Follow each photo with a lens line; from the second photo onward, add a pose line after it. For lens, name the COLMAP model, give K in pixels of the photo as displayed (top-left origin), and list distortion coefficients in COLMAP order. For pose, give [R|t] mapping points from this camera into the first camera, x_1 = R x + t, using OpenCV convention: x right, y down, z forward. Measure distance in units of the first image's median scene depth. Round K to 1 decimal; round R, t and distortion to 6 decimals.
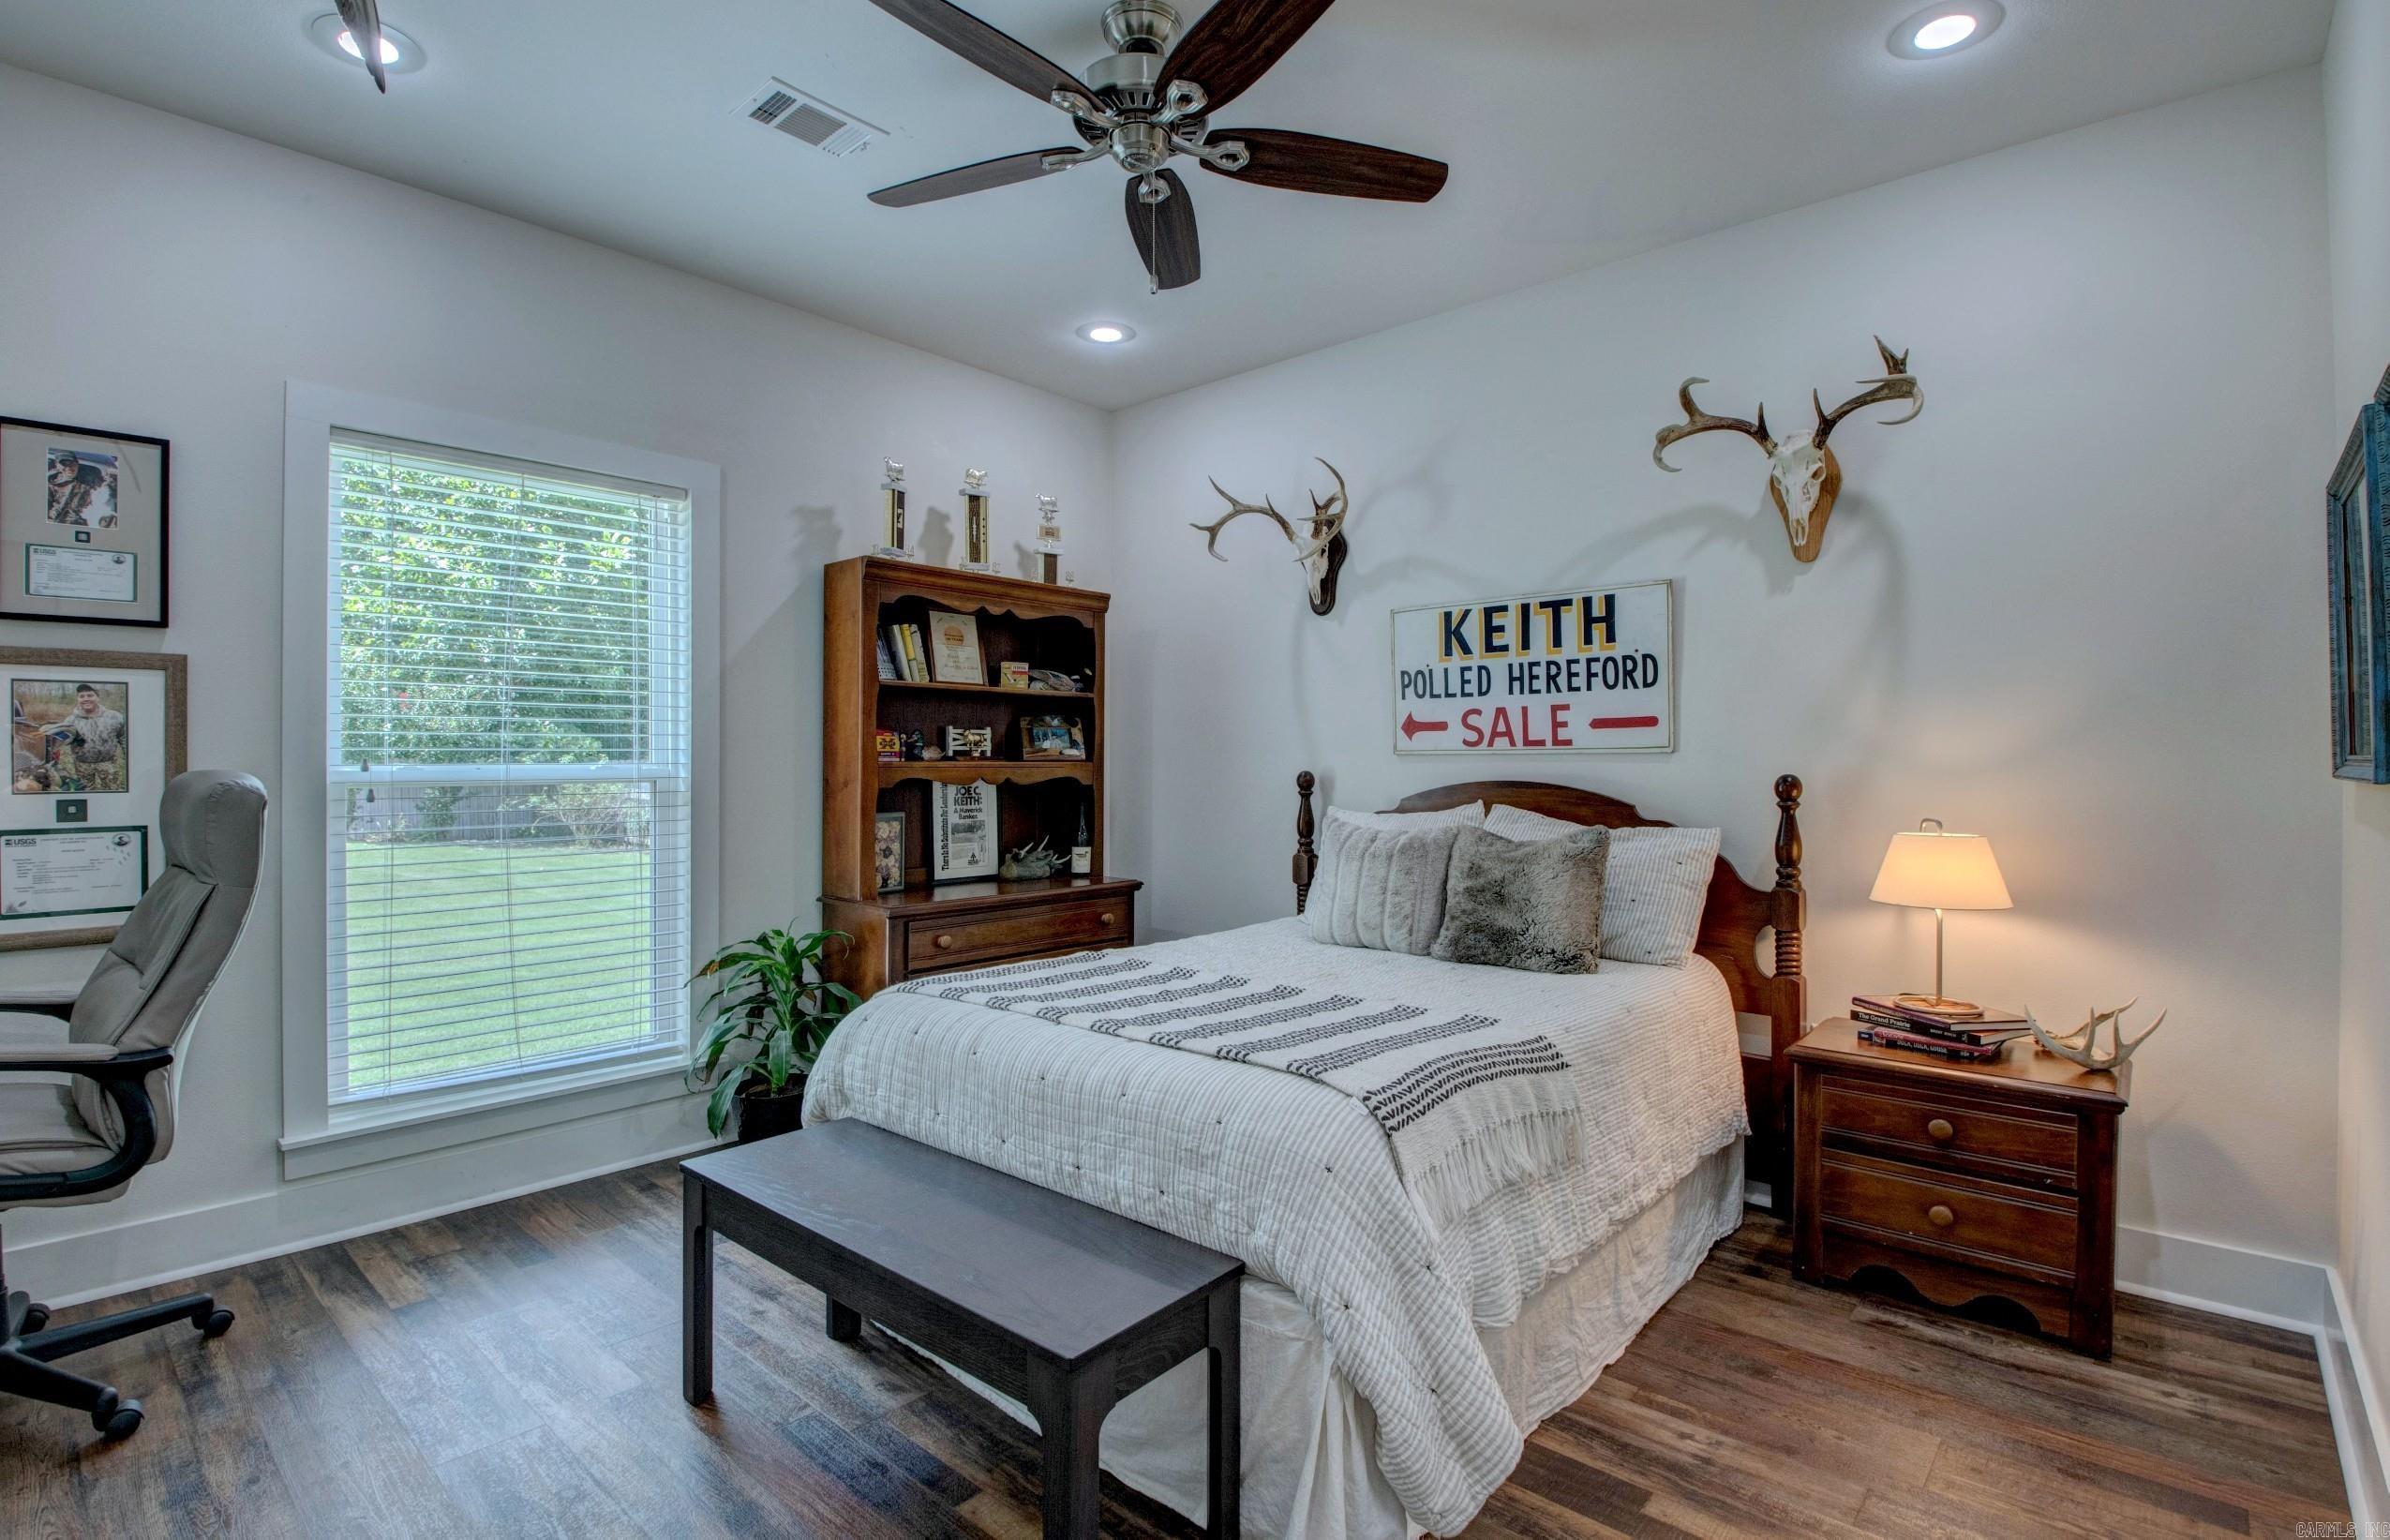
lens RADIAL K [[1115.3, 0, 1186.4], [0, 1115.3, 760.0], [0, 0, 1]] dist [0.019616, -0.032819]
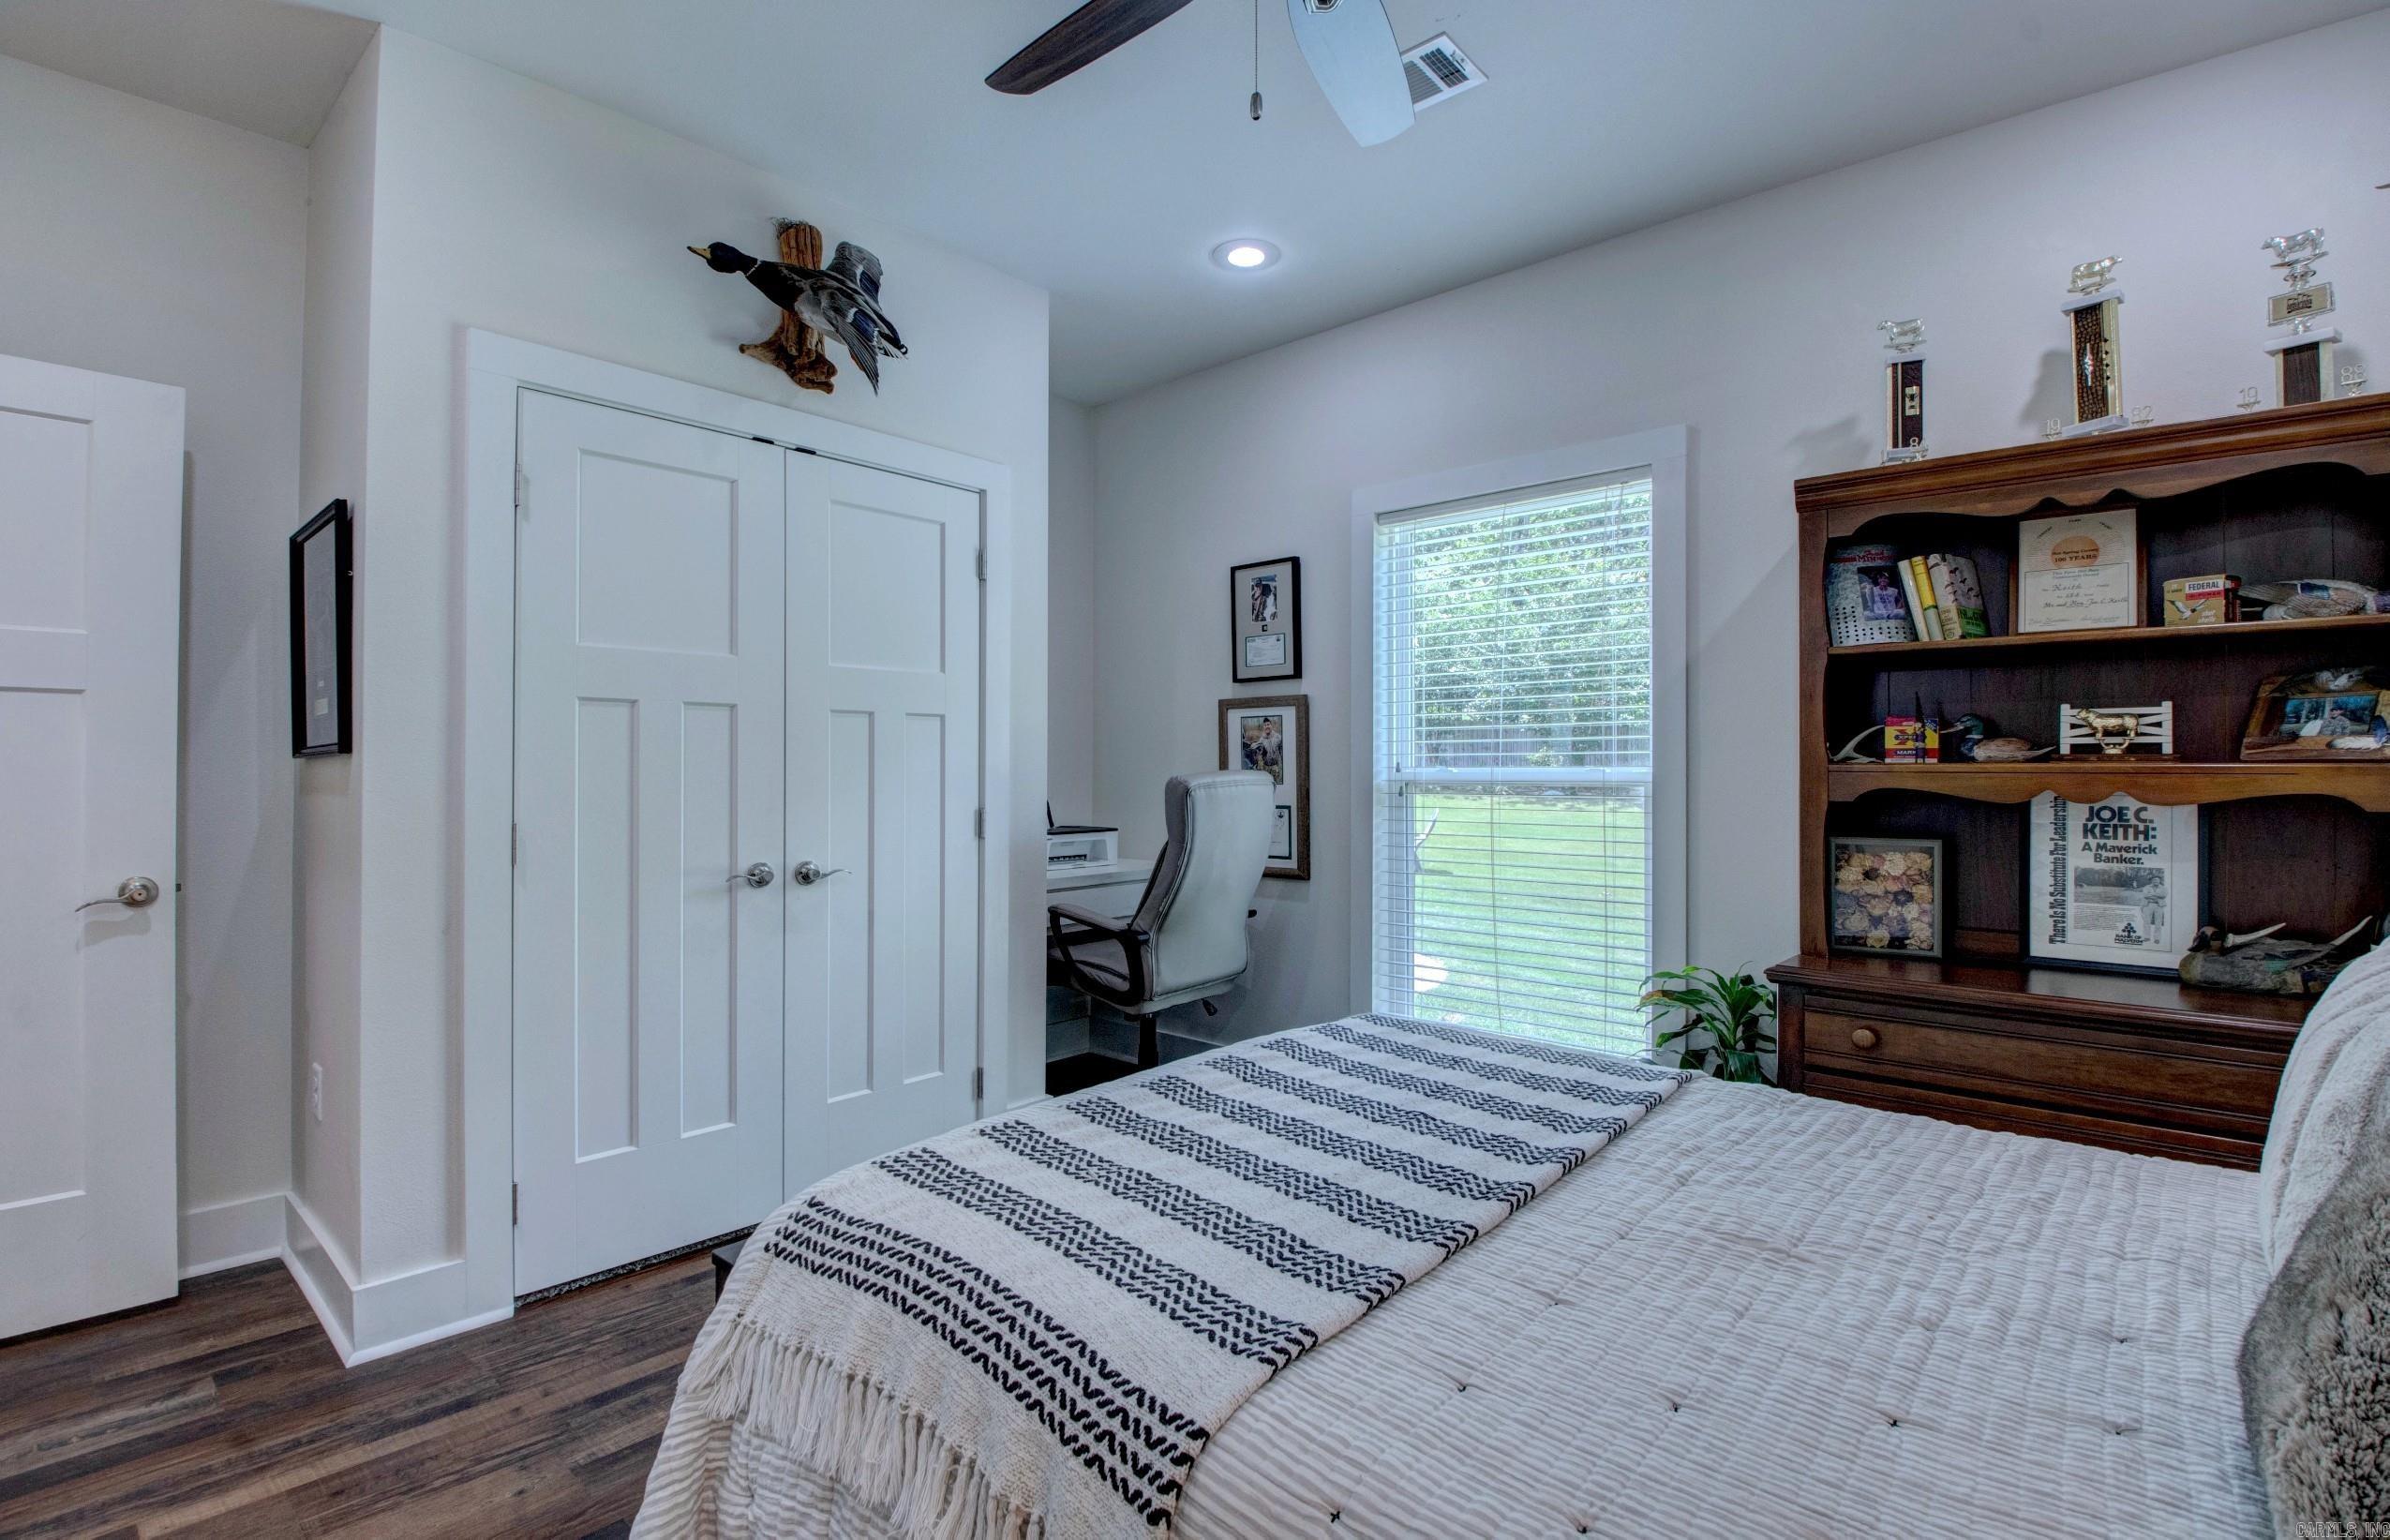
lens RADIAL K [[1115.3, 0, 1186.4], [0, 1115.3, 760.0], [0, 0, 1]] dist [0.019616, -0.032819]
pose [[-0.017843, -0.005466, -0.999826, 0.415399], [0.002531, 0.999982, -0.005512, 0.001718], [0.999838, -0.002629, -0.017828, 0.571490]]
